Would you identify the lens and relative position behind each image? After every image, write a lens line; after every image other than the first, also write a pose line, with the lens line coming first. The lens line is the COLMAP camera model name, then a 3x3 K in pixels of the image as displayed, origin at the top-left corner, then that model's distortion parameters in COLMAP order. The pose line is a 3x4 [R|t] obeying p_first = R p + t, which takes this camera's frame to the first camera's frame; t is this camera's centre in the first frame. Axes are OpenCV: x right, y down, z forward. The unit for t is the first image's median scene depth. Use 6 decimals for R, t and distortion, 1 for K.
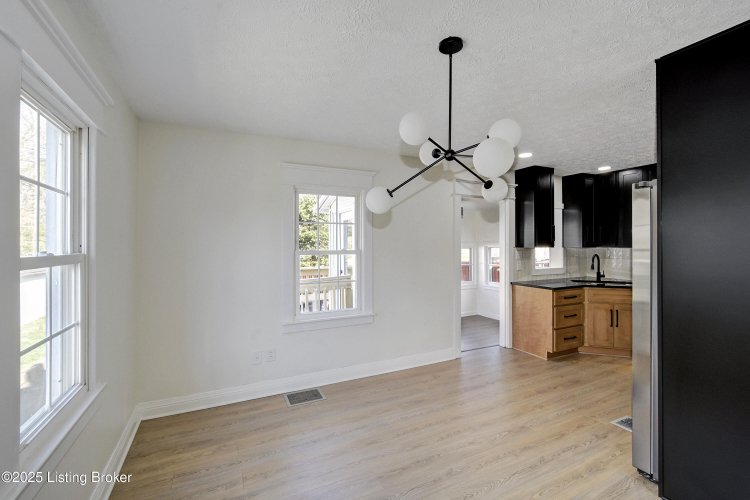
lens RADIAL K [[328.2, 0, 375.6], [0, 328.2, 250.4], [0, 0, 1]] dist [0.002041, -0.000905]
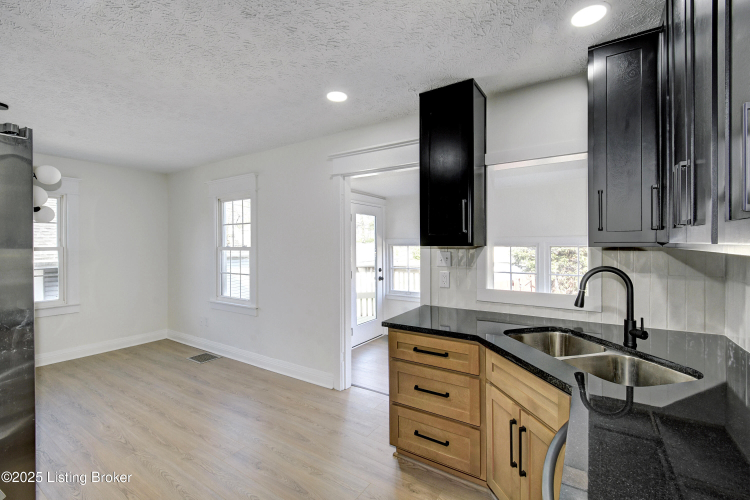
lens RADIAL K [[328.2, 0, 368.1], [0, 328.2, 246.8], [0, 0, 1]] dist [0.002041, -0.000905]
pose [[0.505825, 0.009733, -0.862581, 1.102213], [-0.002533, 0.999949, 0.009797, -0.014300], [0.862633, -0.002771, 0.505823, 0.792662]]
